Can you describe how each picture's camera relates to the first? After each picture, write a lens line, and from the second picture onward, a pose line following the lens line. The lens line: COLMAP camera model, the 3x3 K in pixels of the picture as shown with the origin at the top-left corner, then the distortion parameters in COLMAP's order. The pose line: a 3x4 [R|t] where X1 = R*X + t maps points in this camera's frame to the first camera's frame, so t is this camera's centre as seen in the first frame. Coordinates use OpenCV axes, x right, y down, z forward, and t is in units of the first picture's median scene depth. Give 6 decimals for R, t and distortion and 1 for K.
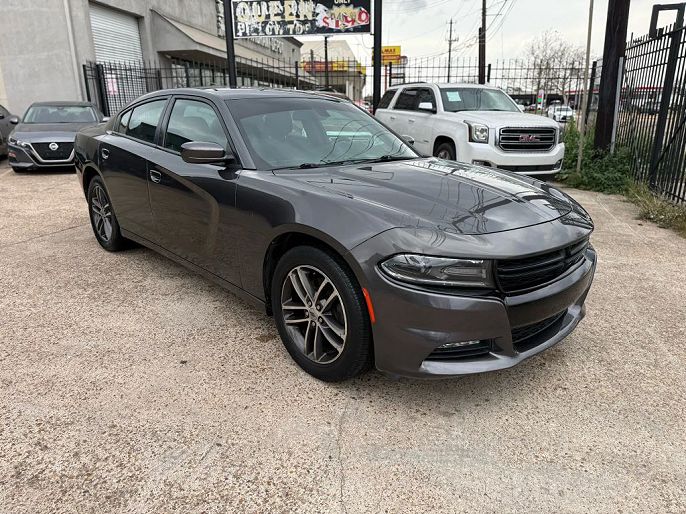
lens RADIAL K [[506.7, 0, 338.5], [0, 506.7, 258.8], [0, 0, 1]] dist [0.043881, -0.052929]
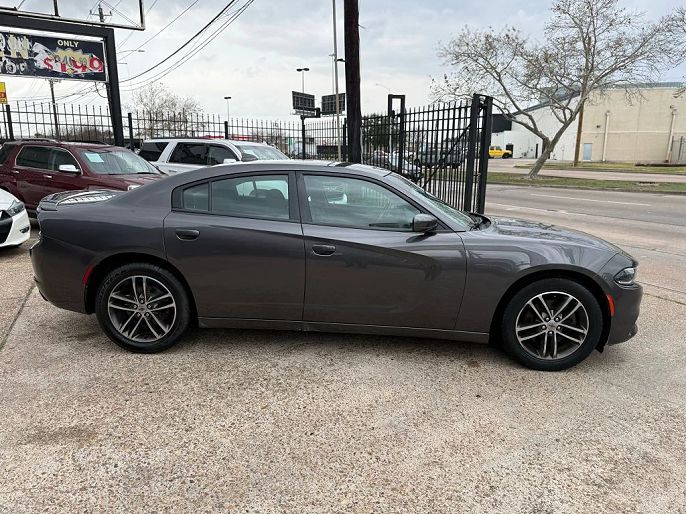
lens RADIAL K [[506.7, 0, 338.8], [0, 506.7, 253.8], [0, 0, 1]] dist [0.043881, -0.052929]
pose [[0.698803, -0.135947, 0.702276, -0.341976], [0.193898, 0.981017, -0.003032, -0.047855], [-0.688533, 0.138289, 0.711898, 0.082779]]
